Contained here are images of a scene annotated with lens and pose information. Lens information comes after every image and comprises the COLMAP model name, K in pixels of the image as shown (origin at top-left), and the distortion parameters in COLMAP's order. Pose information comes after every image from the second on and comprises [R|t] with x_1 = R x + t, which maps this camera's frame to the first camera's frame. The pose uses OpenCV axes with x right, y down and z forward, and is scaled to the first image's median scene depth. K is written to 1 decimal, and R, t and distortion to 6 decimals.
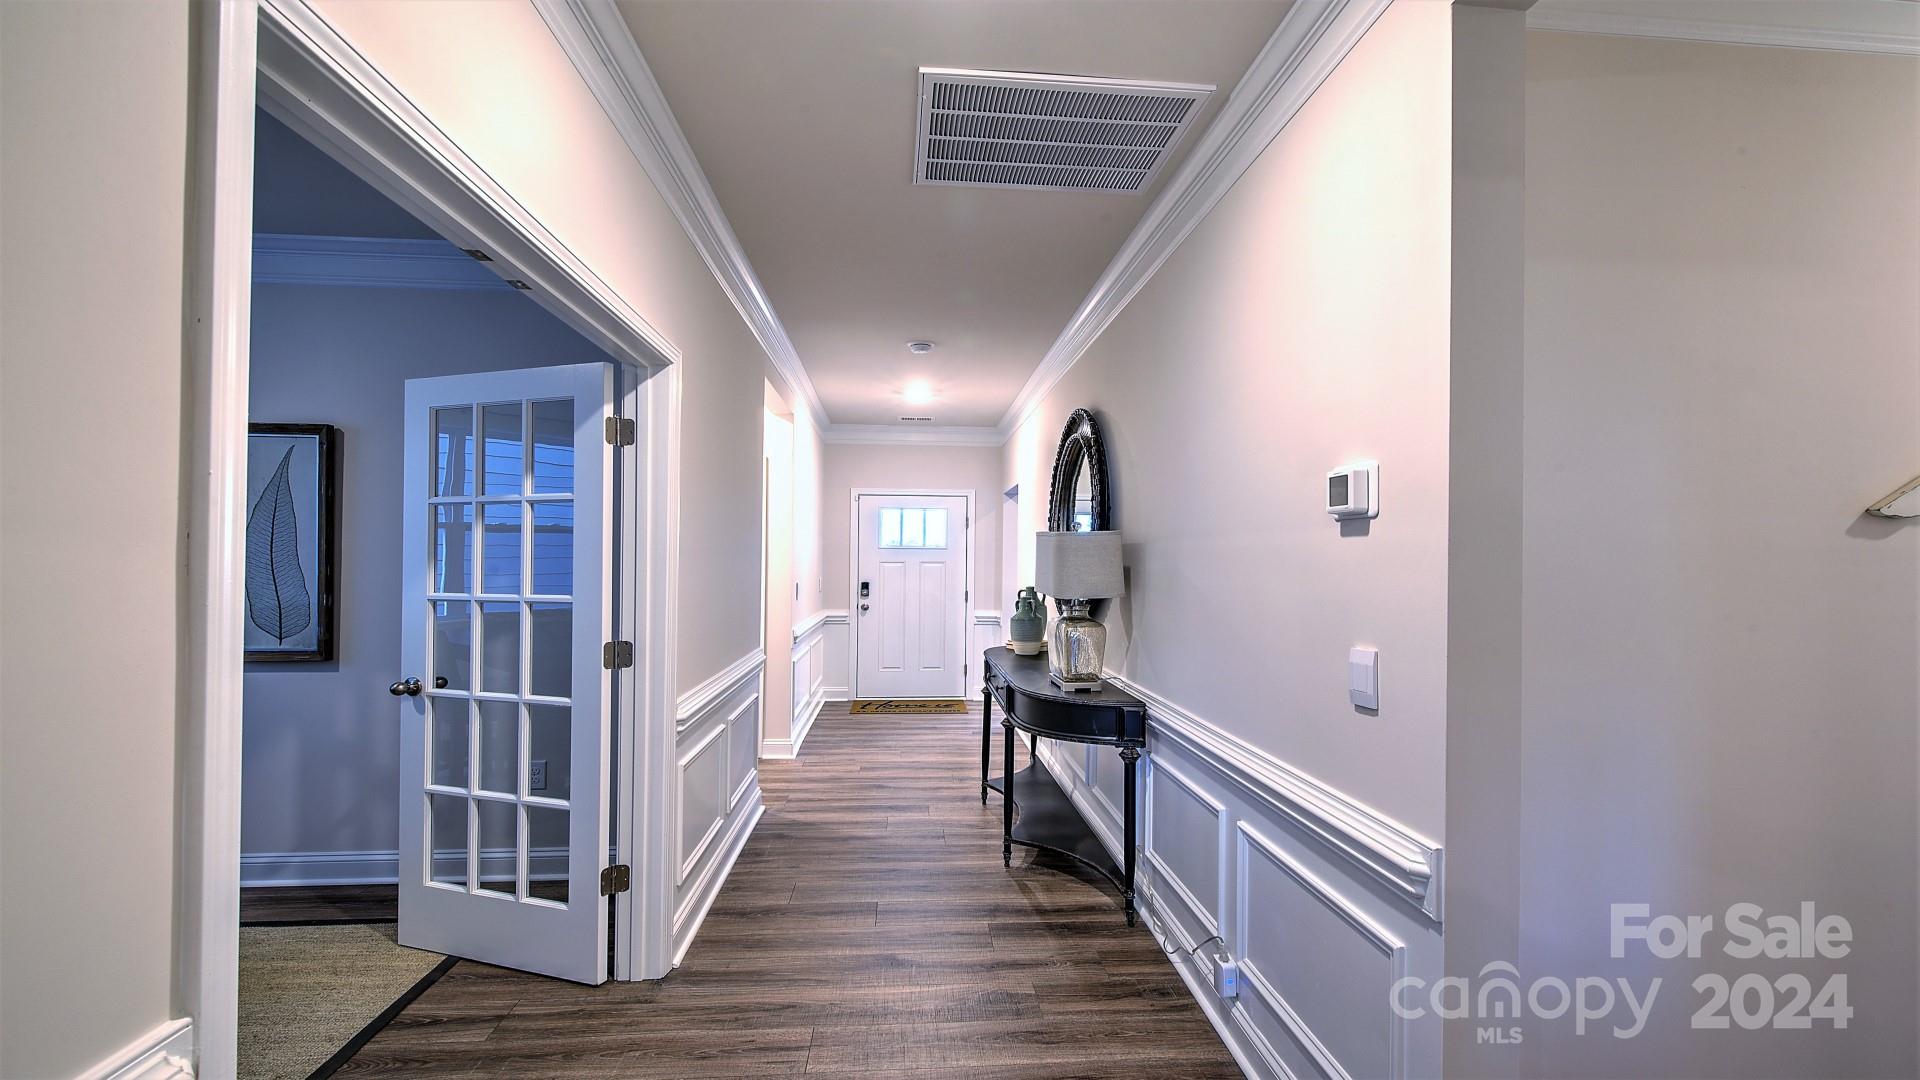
lens RADIAL K [[823.0, 0, 970.2], [0, 823.0, 551.9], [0, 0, 1]] dist [0.012160, -0.008497]
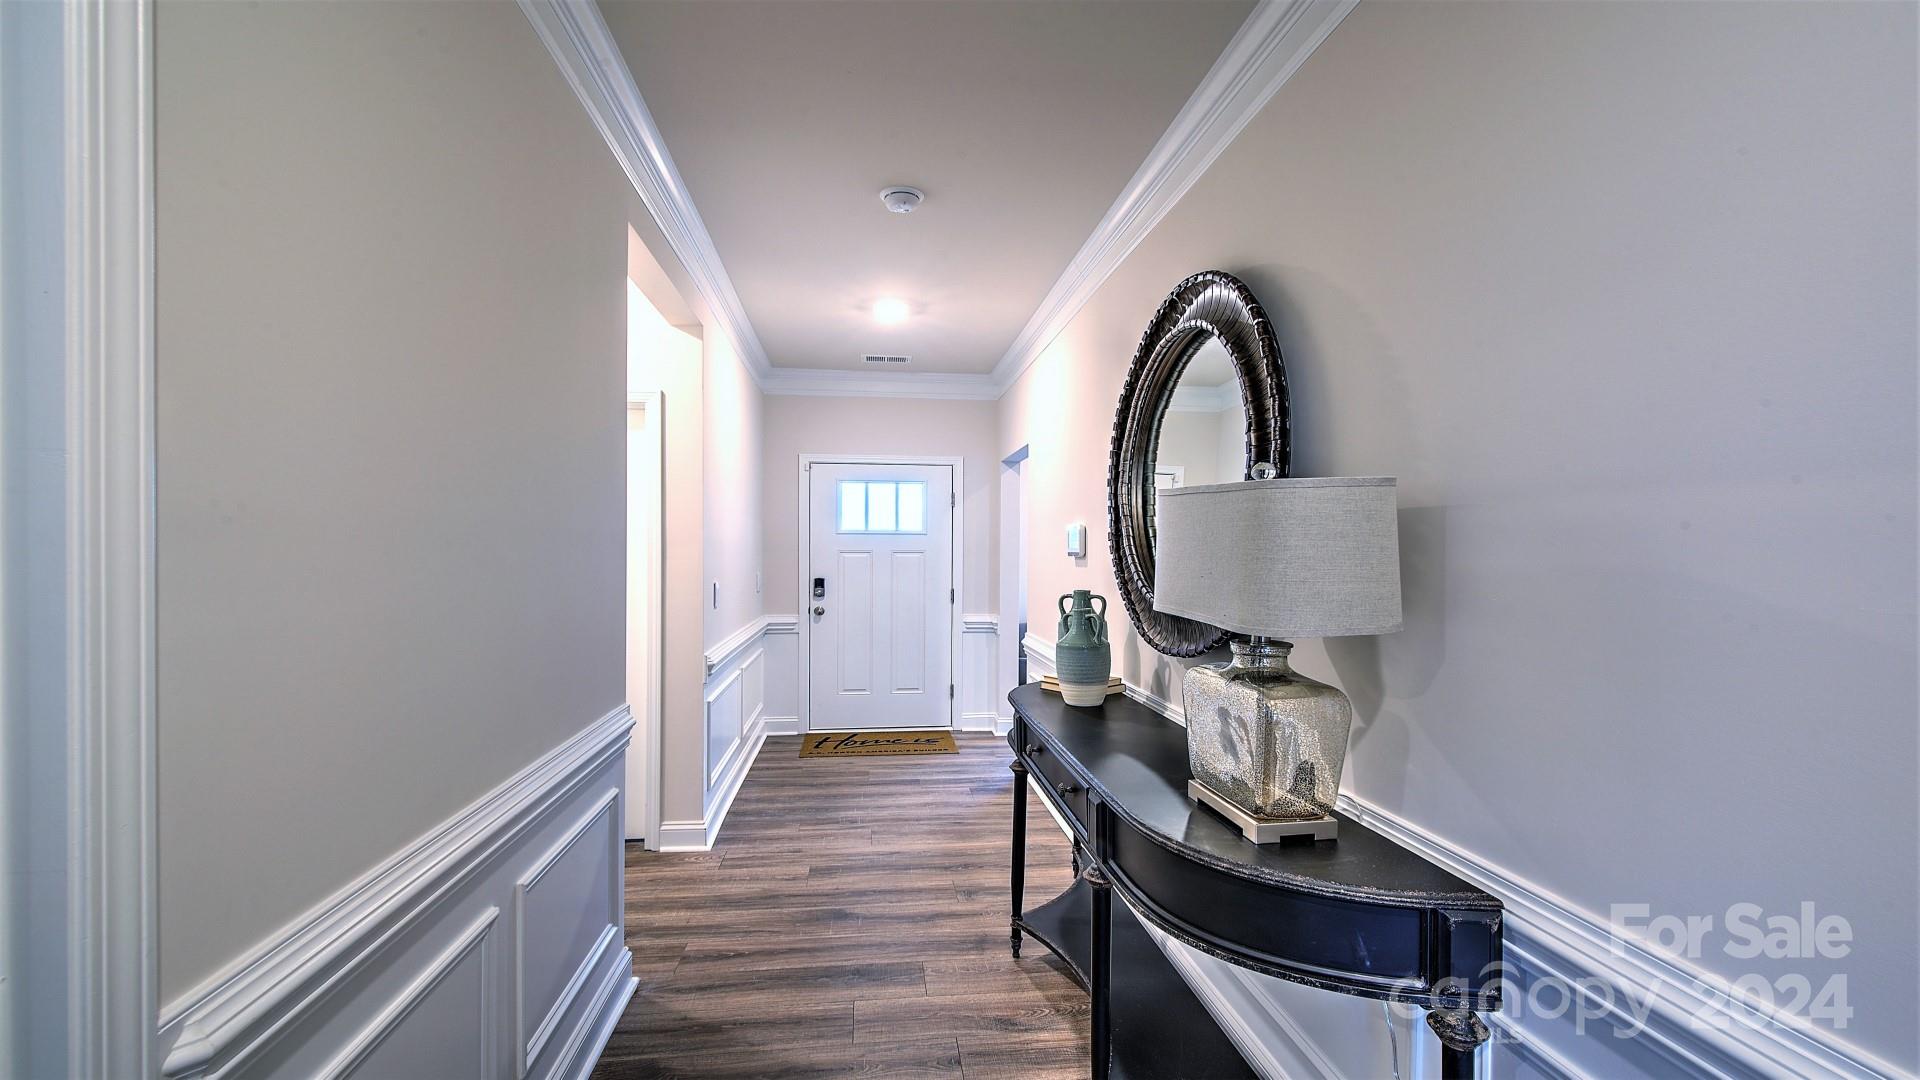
lens RADIAL K [[823.0, 0, 970.2], [0, 823.0, 551.9], [0, 0, 1]] dist [0.012160, -0.008497]
pose [[0.998841, -0.005975, 0.047759, -0.035604], [0.005316, 0.999889, 0.013920, 0.003698], [-0.047837, -0.013650, 0.998762, 0.338625]]
